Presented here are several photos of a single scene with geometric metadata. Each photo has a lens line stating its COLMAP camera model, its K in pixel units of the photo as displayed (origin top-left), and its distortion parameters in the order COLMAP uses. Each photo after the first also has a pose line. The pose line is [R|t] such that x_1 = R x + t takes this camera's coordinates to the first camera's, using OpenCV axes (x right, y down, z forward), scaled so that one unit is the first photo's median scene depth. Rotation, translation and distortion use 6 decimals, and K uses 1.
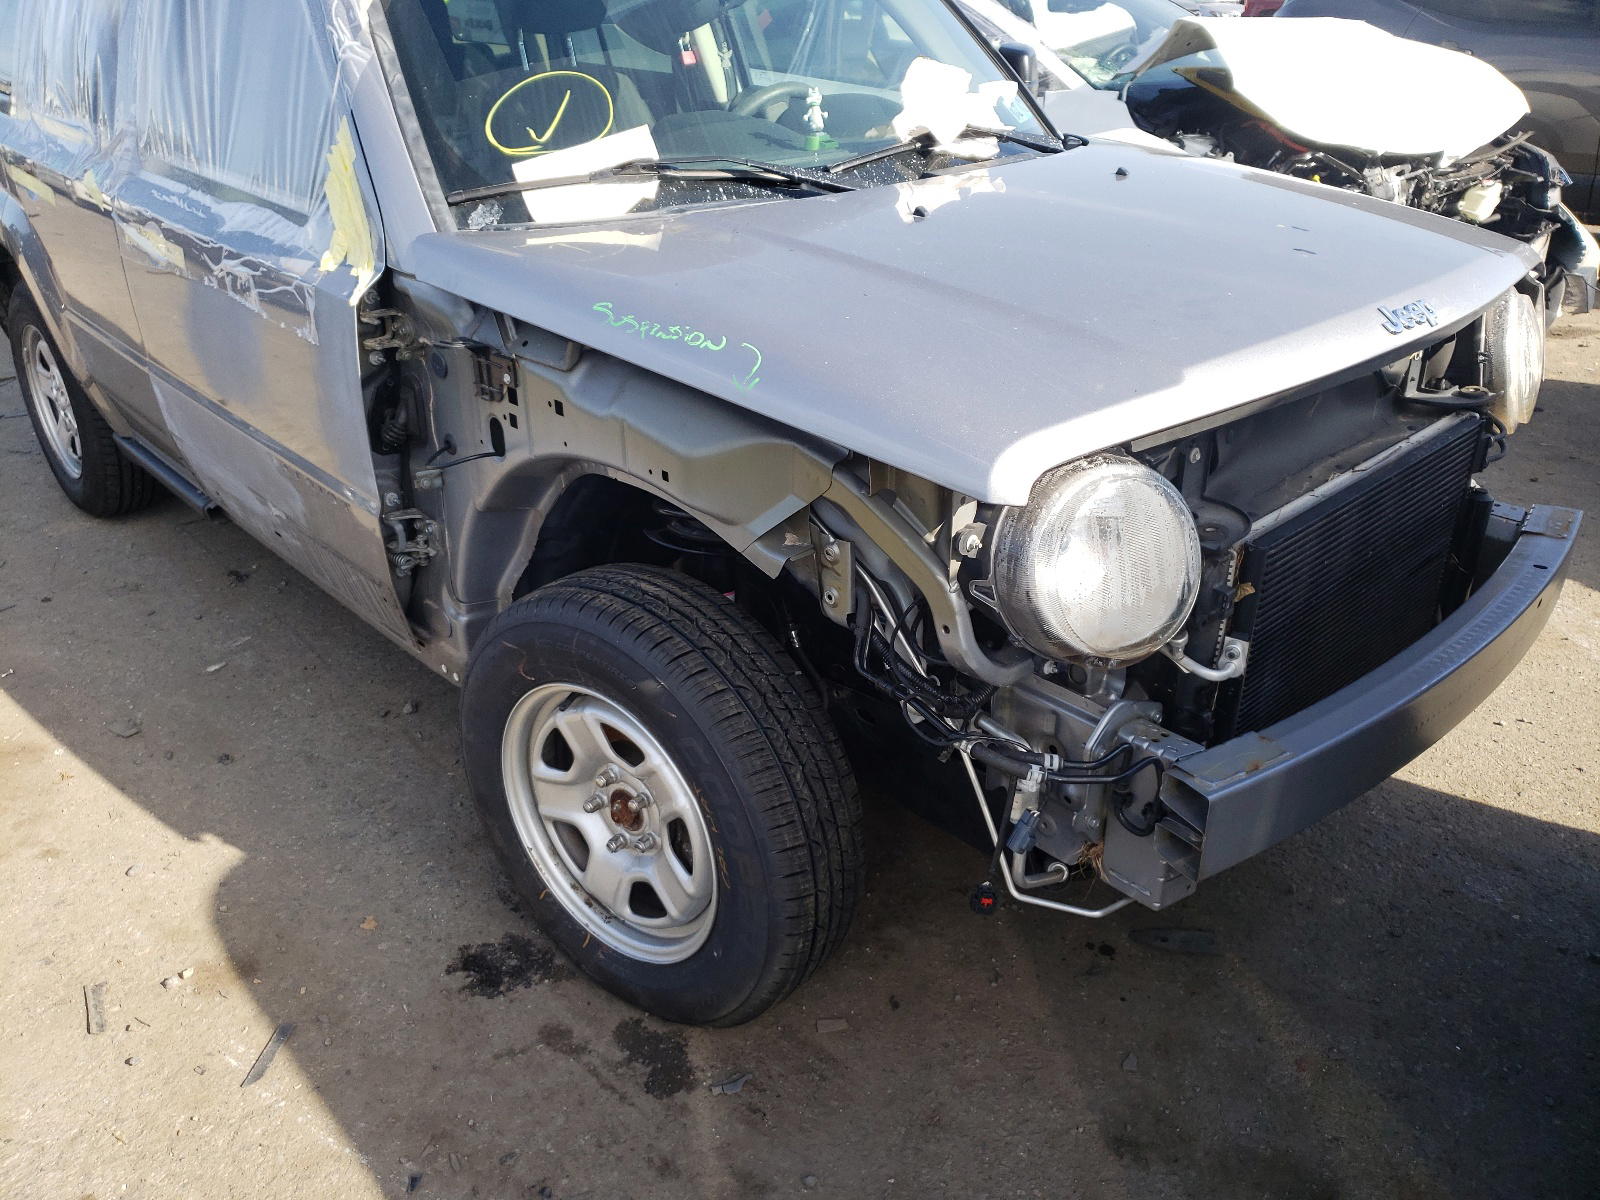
lens RADIAL K [[1271.0, 0, 794.6], [0, 1271.0, 598.3], [0, 0, 1]] dist [-0.049393, 0.066008]
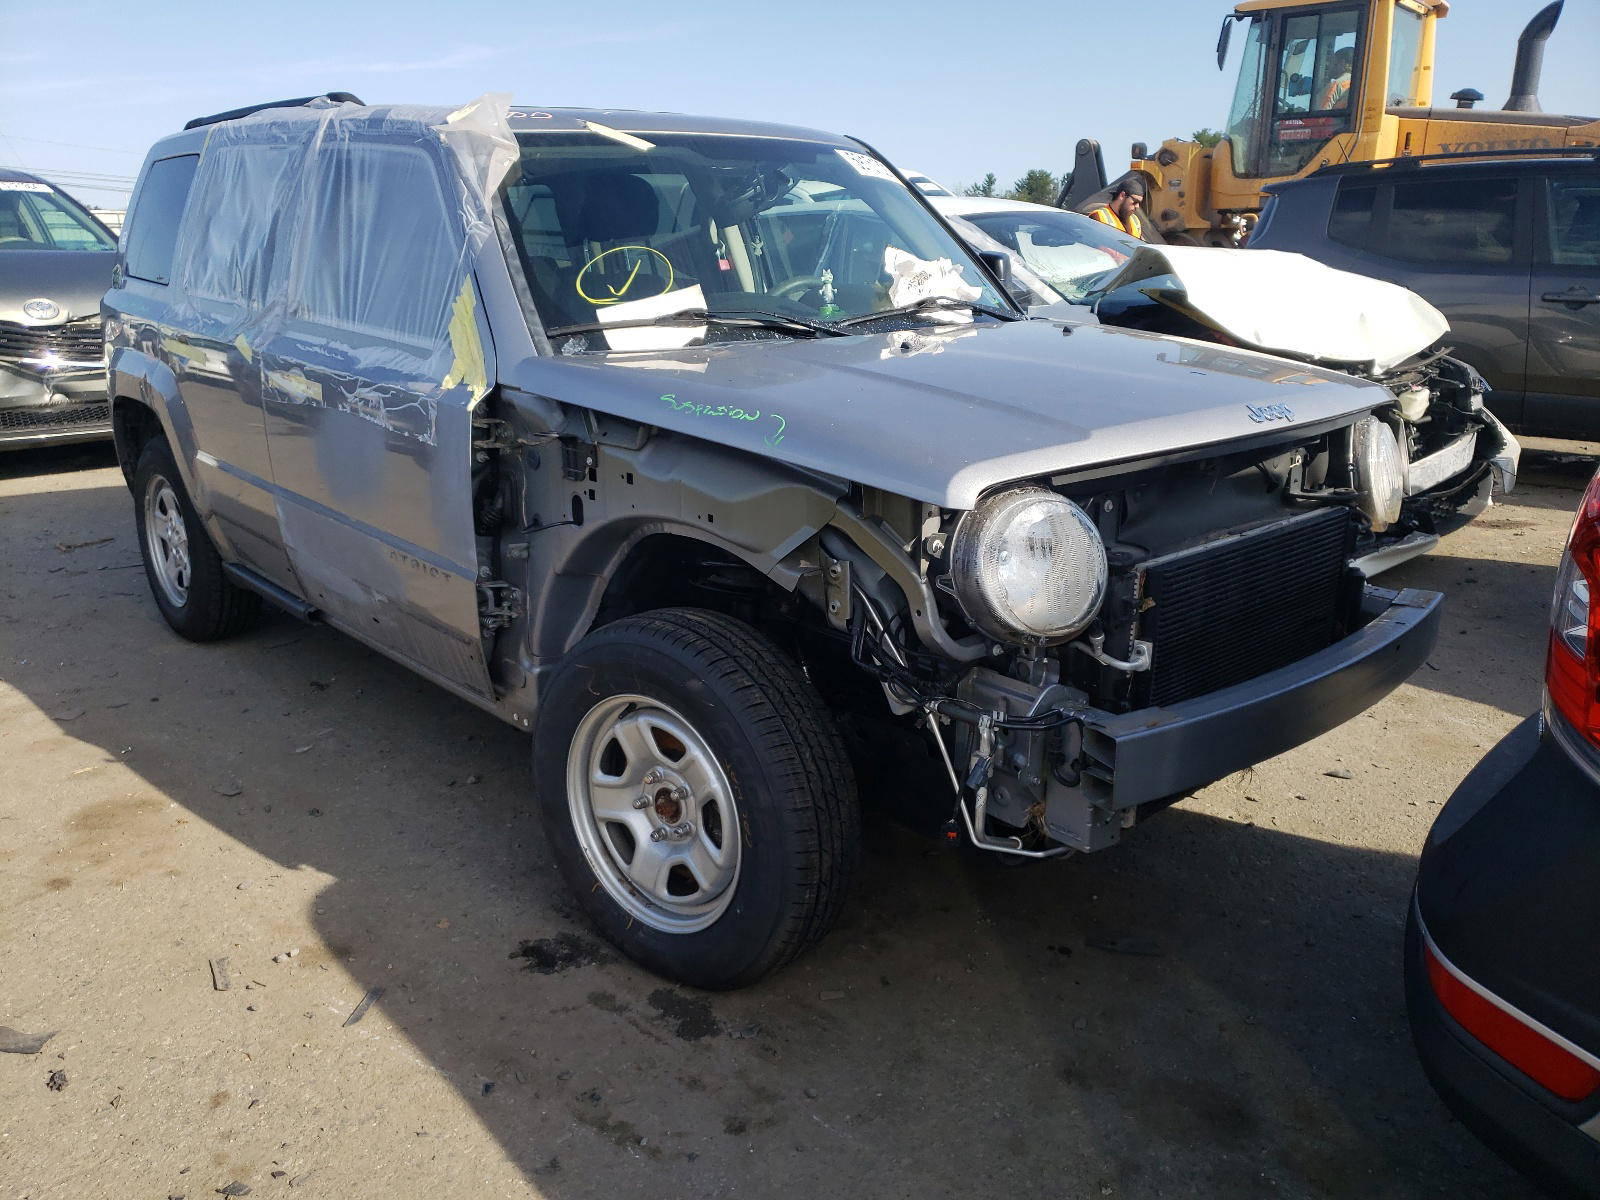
lens RADIAL K [[1217.9, 0, 794.6], [0, 1217.9, 601.1], [0, 0, 1]] dist [-0.008762, -0.027953]
pose [[0.999834, 0.014974, -0.010345, 0.000168], [-0.016431, 0.987094, -0.159299, 0.149640], [0.007827, 0.159443, 0.987176, -0.193761]]
